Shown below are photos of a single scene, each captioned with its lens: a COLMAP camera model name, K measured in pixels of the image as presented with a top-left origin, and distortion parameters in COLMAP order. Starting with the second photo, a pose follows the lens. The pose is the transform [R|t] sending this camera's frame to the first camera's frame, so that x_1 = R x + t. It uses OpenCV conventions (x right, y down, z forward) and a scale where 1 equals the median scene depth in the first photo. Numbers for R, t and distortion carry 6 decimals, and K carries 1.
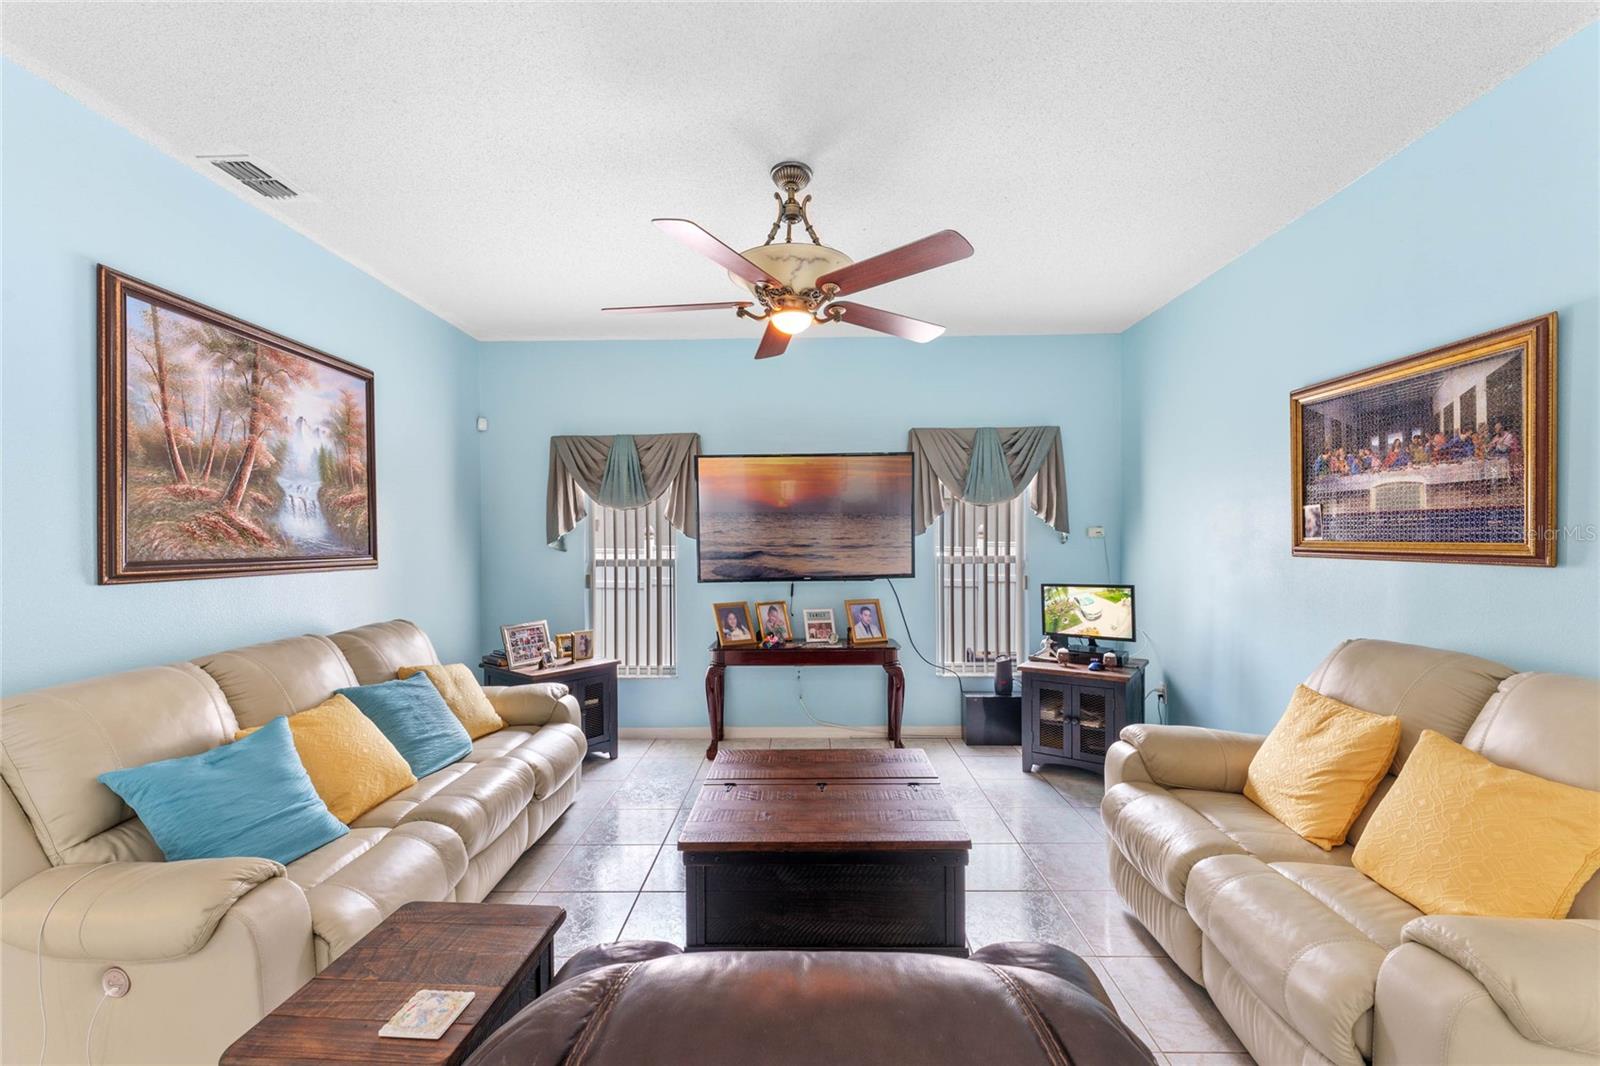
lens RADIAL K [[658.5, 0, 799.7], [0, 658.5, 543.4], [0, 0, 1]] dist [0.001177, 0.000155]
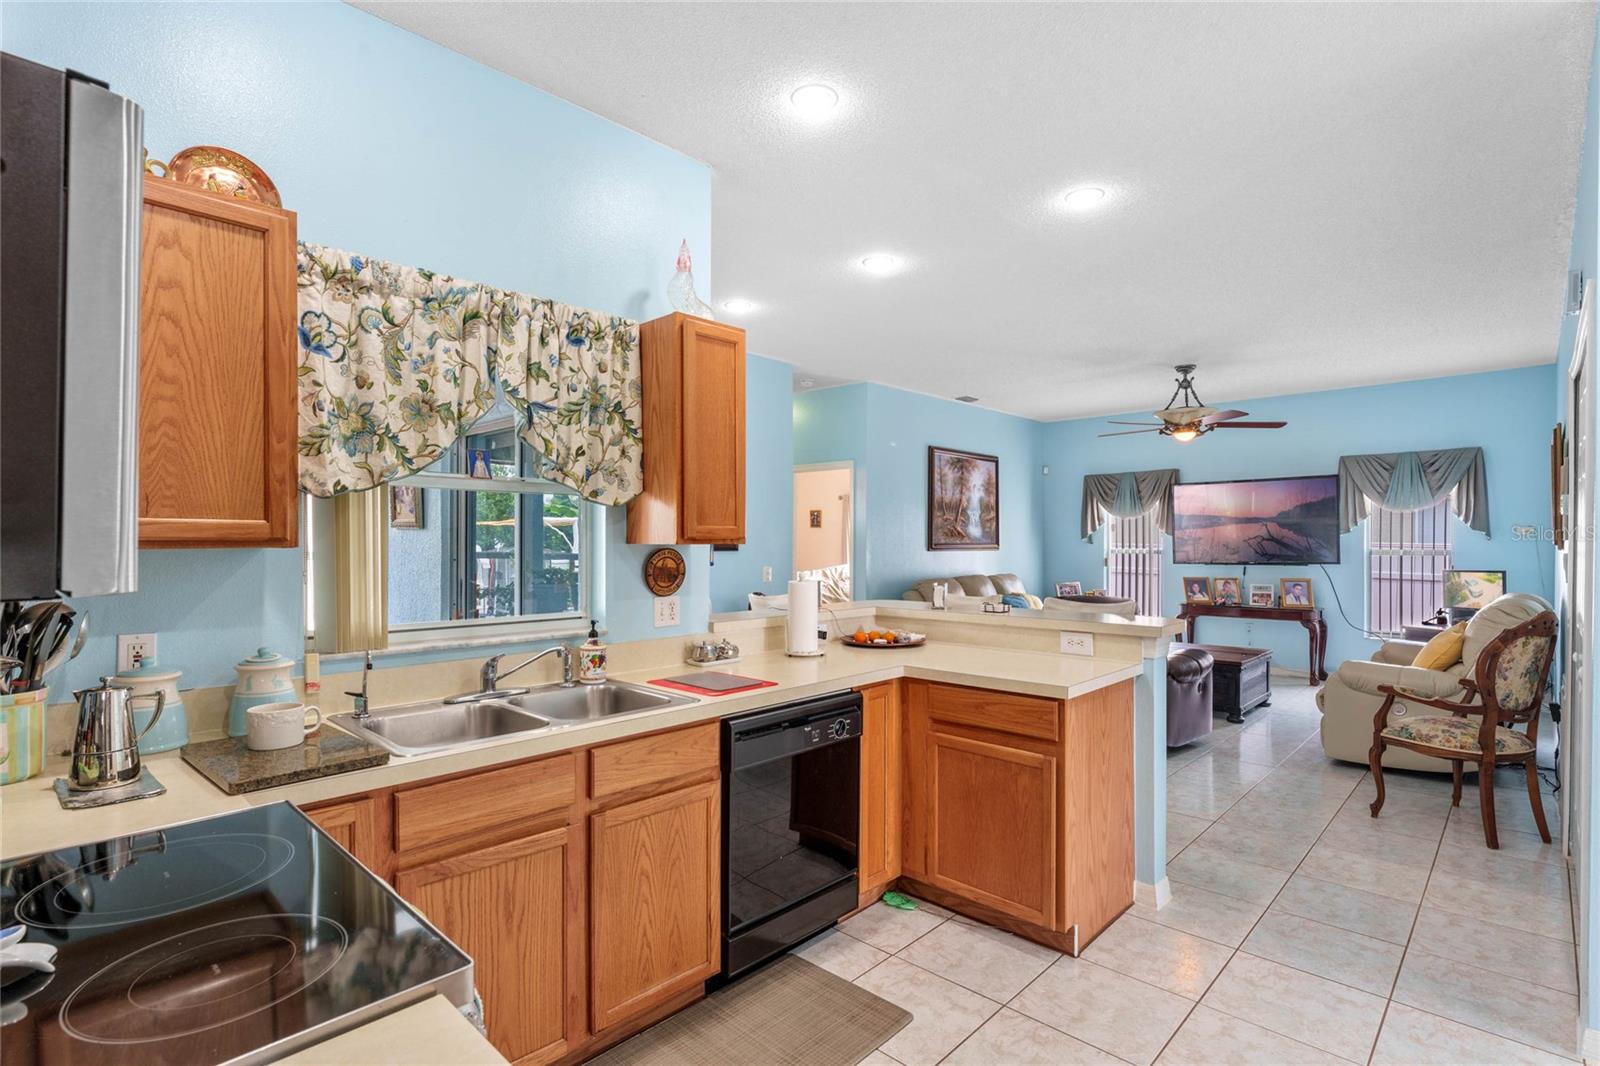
lens RADIAL K [[769.3, 0, 800.3], [0, 769.3, 546.8], [0, 0, 1]] dist [-0.002036, -0.000290]
pose [[0.732563, 0.009720, -0.680630, 0.666444], [-0.005511, 0.999950, 0.008348, 0.012219], [0.680677, -0.002364, 0.732580, -1.449862]]
